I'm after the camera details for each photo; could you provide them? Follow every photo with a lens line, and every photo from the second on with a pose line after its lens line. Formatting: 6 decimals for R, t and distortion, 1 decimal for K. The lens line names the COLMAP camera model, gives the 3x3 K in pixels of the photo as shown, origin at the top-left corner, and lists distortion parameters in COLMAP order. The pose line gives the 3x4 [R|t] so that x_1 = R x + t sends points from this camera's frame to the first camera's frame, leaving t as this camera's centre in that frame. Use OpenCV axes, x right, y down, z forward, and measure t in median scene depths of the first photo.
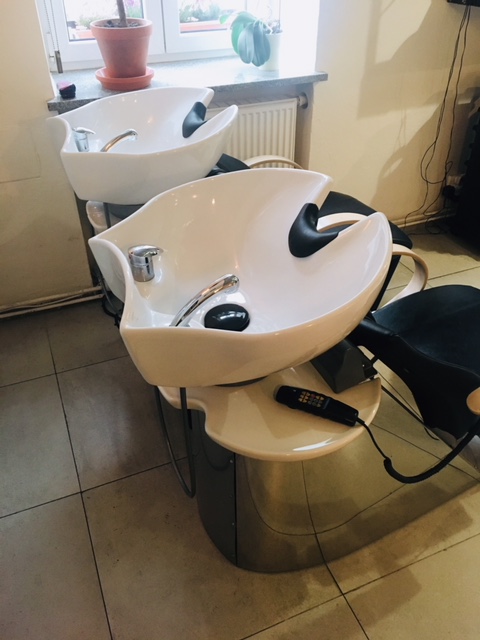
lens RADIAL K [[536.7, 0, 240.0], [0, 536.7, 320.0], [0, 0, 1]] dist [-0.000920, -0.012085]
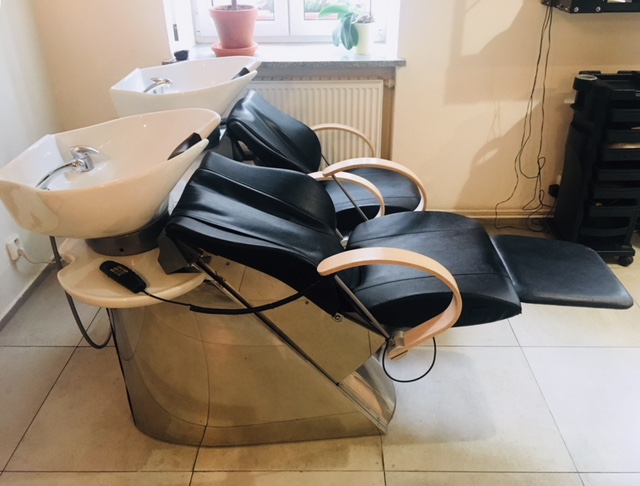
lens RADIAL K [[559.7, 0, 328.8], [0, 559.7, 246.4], [0, 0, 1]] dist [0.002624, -0.002284]
pose [[0.924904, 0.187945, -0.330498, 0.469898], [-0.226636, 0.970491, -0.082356, 0.043793], [0.305267, 0.151074, 0.940207, -0.075650]]
